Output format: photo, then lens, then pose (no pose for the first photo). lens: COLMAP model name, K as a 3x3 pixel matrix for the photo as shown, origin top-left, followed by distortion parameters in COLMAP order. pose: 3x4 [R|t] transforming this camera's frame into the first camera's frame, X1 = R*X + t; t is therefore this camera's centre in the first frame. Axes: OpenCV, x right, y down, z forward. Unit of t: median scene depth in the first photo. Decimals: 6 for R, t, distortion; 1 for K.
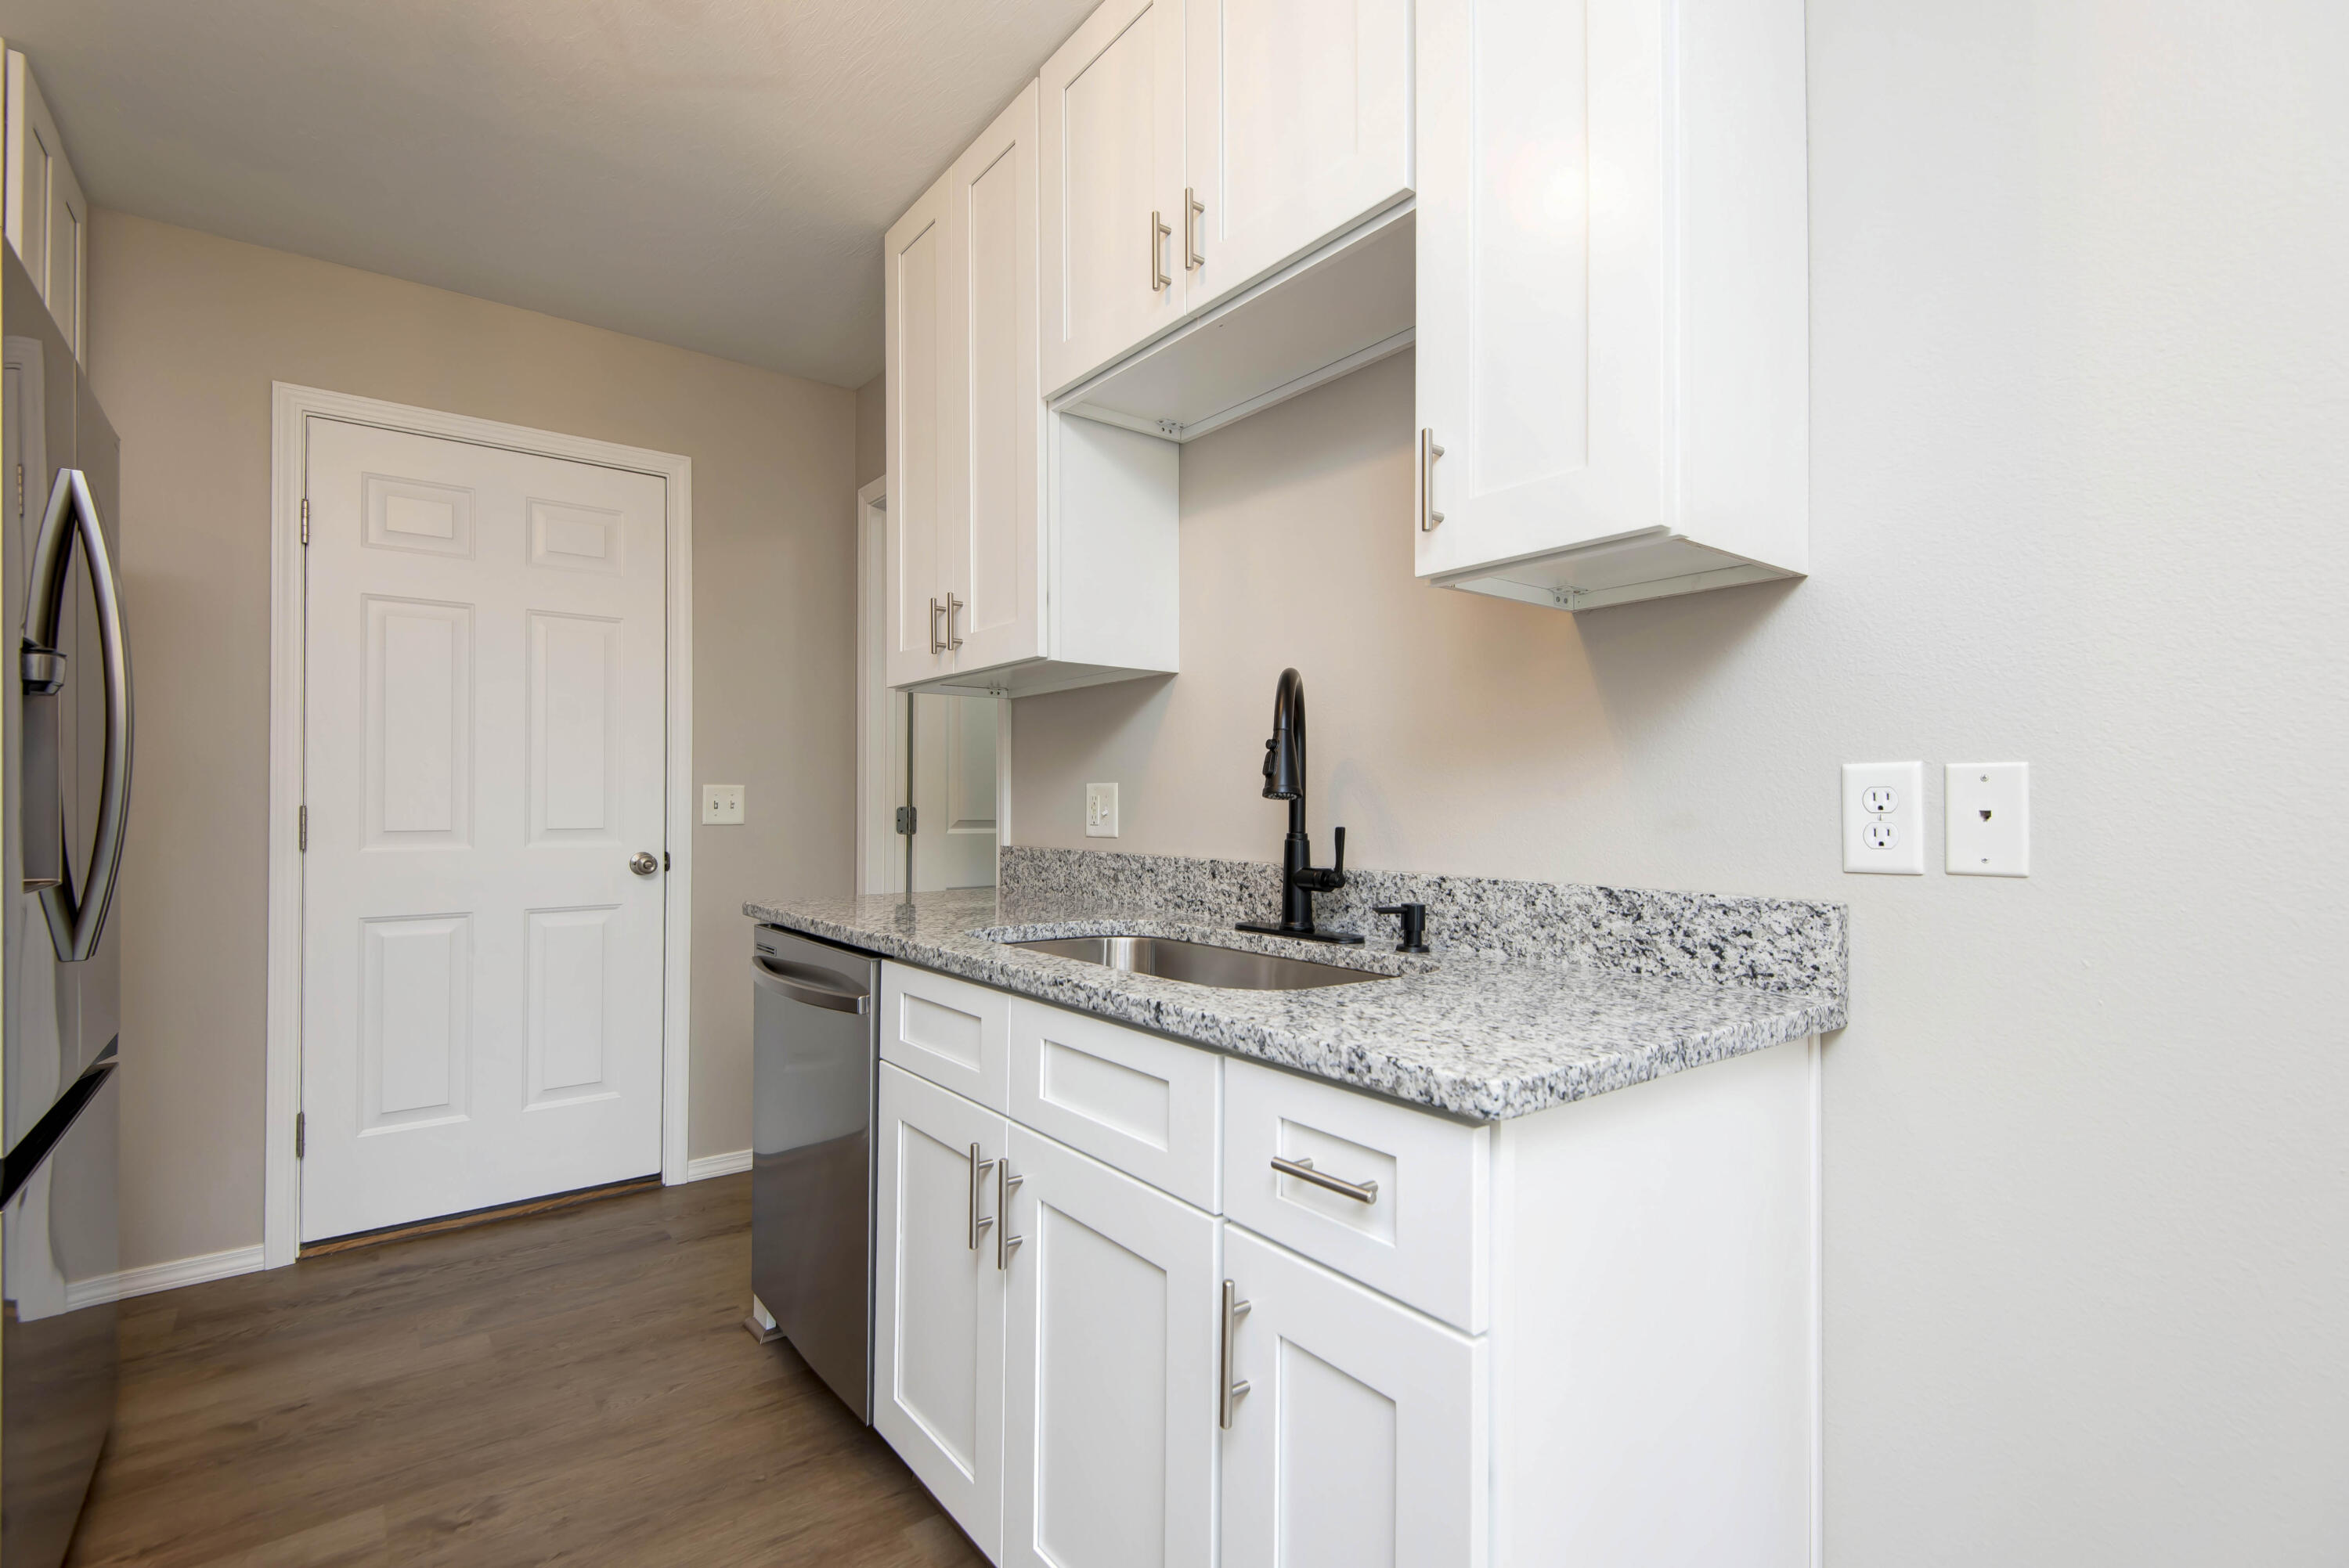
lens RADIAL K [[1084.3, 0, 1151.1], [0, 1084.3, 781.7], [0, 0, 1]] dist [0.000263, 0.000191]
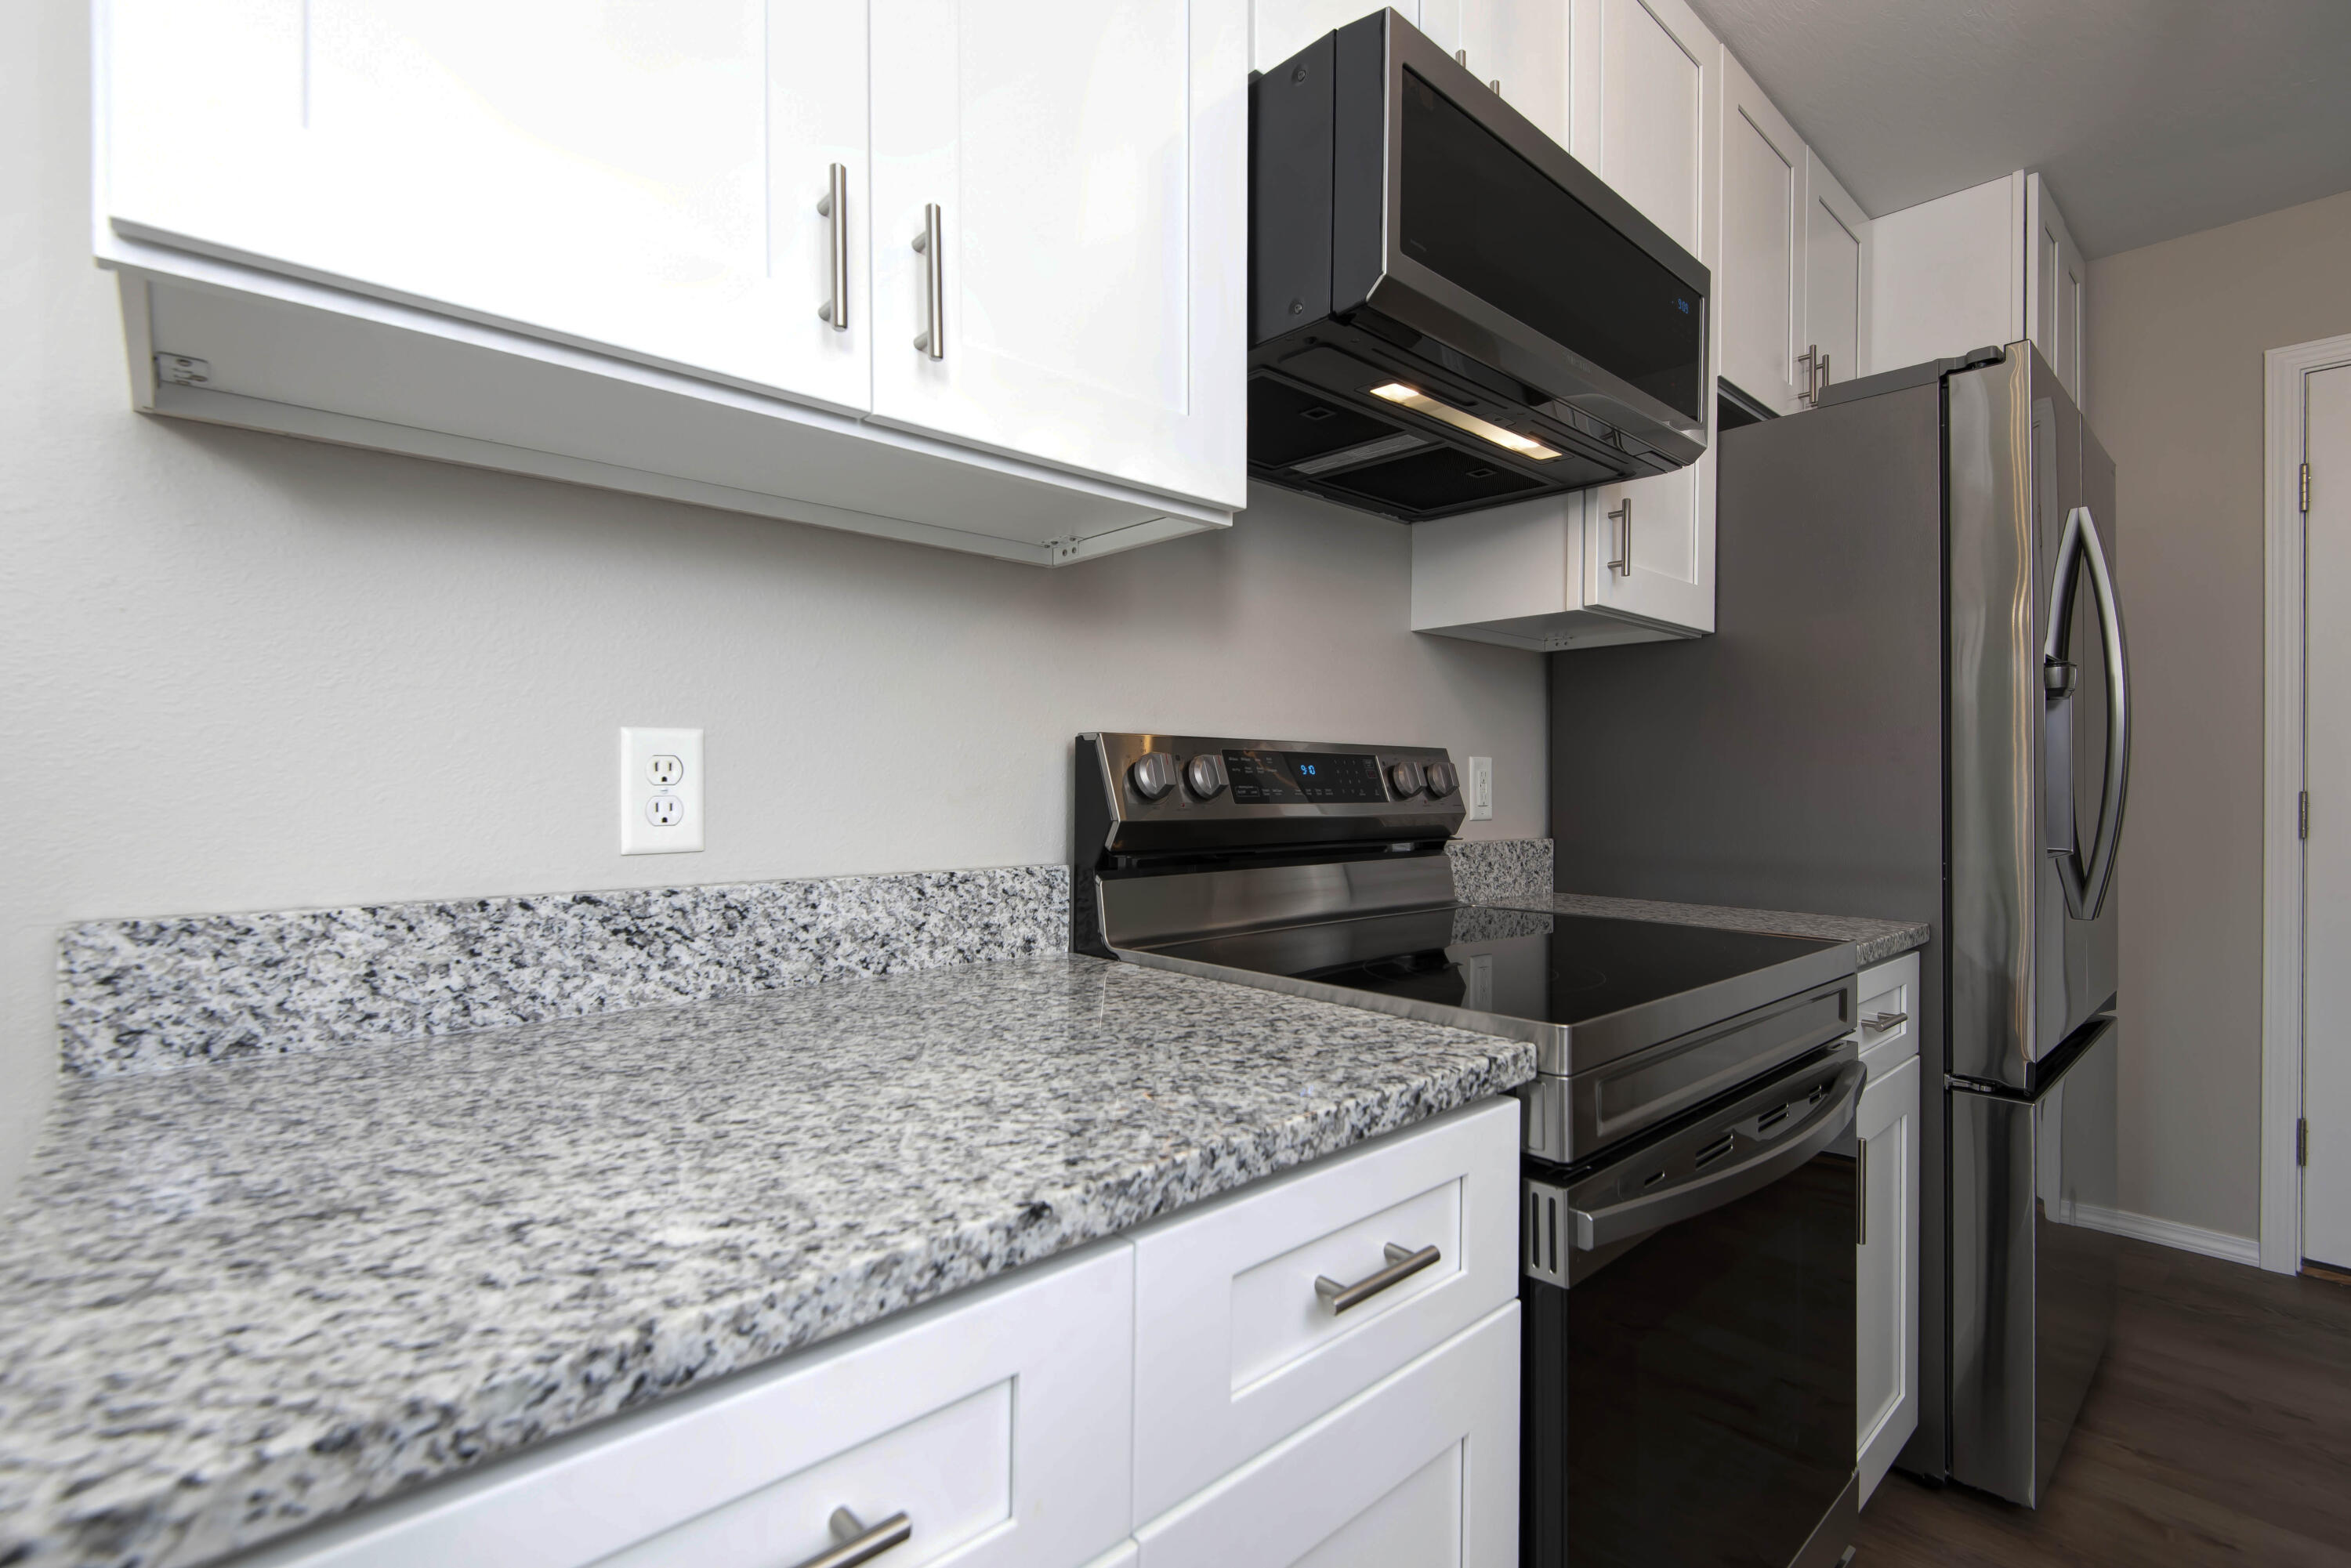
lens RADIAL K [[1085.3, 0, 1152.1], [0, 1085.3, 781.7], [0, 0, 1]] dist [0.000263, 0.000191]
pose [[0.091607, 0.004235, -0.995786, 0.075992], [0.009465, 0.999942, 0.005123, -0.001113], [0.995750, -0.009895, 0.091561, -0.094454]]
